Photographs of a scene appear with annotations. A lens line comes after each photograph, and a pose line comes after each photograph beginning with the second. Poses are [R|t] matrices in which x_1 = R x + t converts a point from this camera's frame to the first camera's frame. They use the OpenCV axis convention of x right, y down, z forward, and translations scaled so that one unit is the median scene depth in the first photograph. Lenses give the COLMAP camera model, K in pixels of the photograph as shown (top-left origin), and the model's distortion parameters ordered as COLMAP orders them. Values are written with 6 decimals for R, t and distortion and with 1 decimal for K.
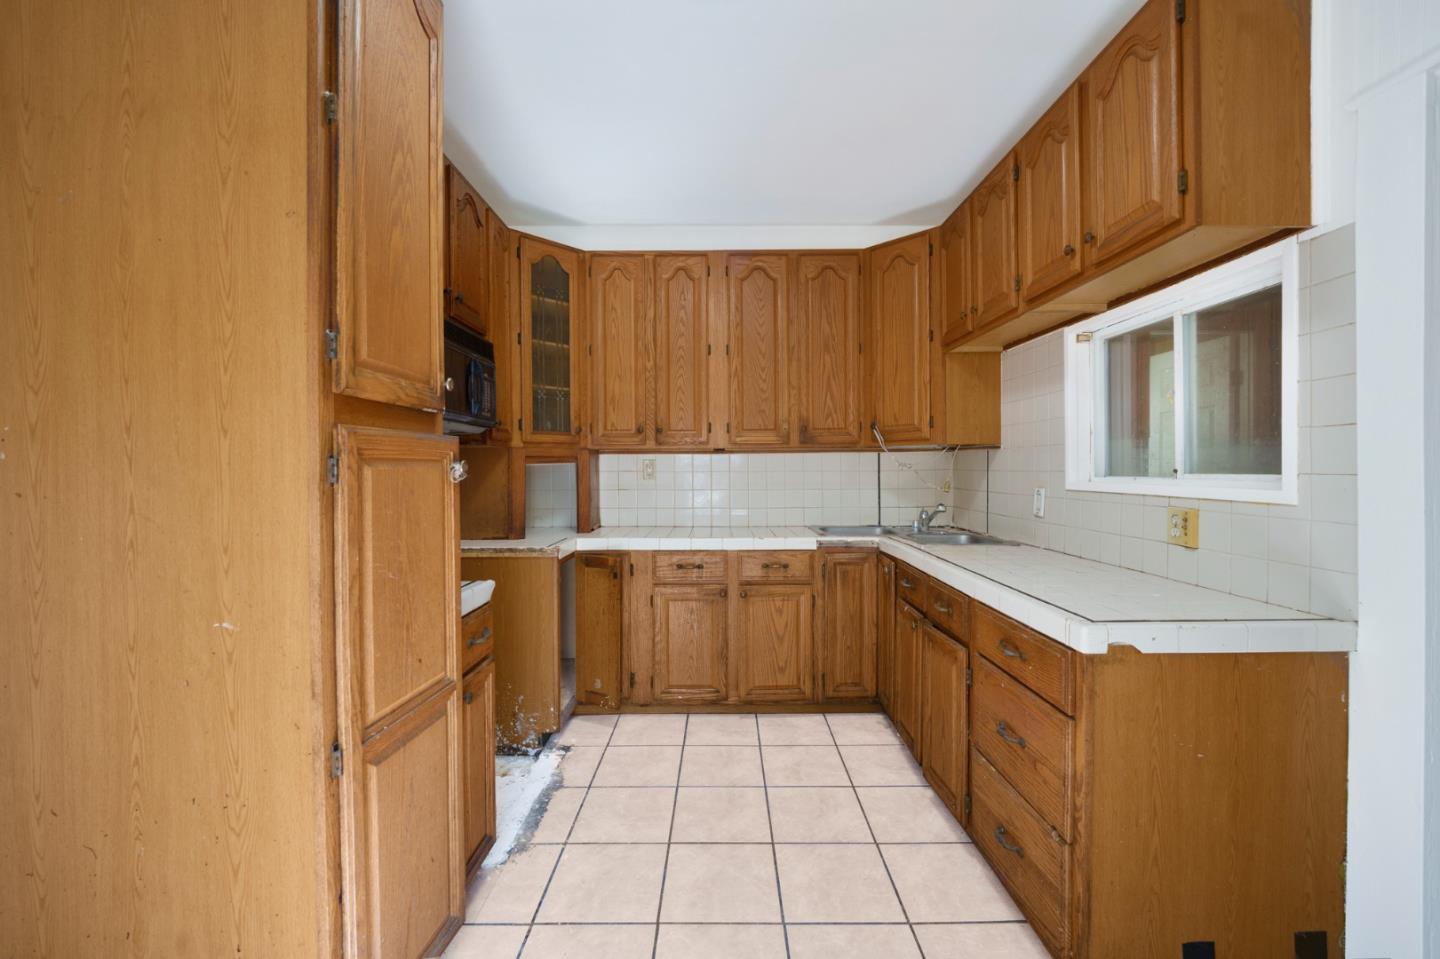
lens RADIAL K [[580.8, 0, 717.6], [0, 580.8, 476.2], [0, 0, 1]] dist [-0.004217, -0.001997]
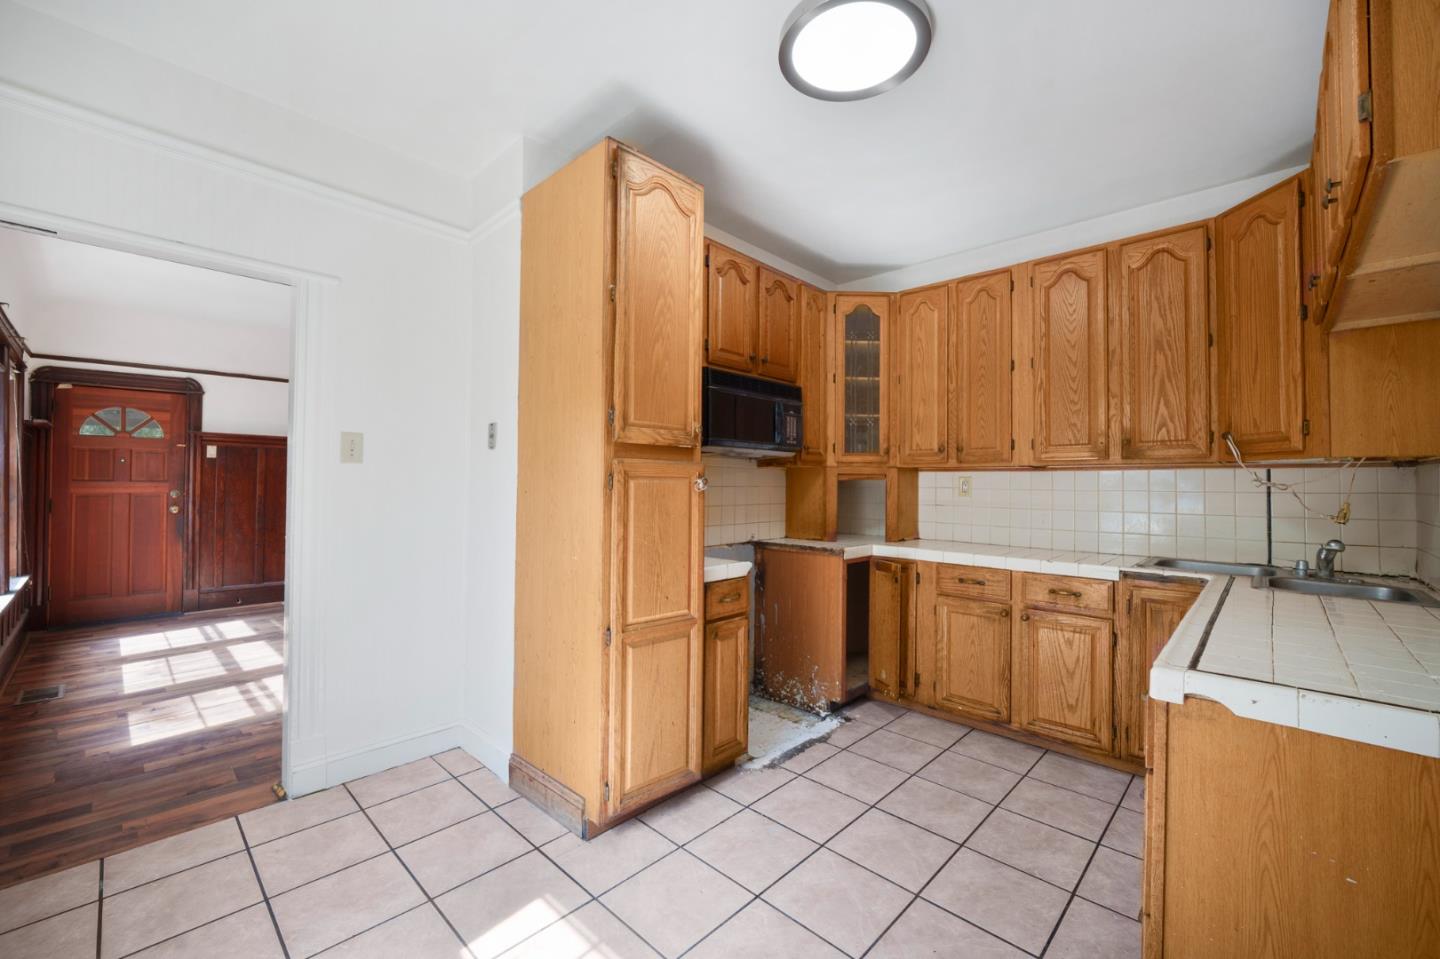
lens RADIAL K [[580.8, 0, 722.4], [0, 580.8, 478.9], [0, 0, 1]] dist [-0.004217, -0.001997]
pose [[0.723731, 0.006133, -0.690055, 0.337257], [-0.022393, 0.999643, -0.014601, -0.000746], [0.689719, 0.026019, 0.723610, -0.046258]]
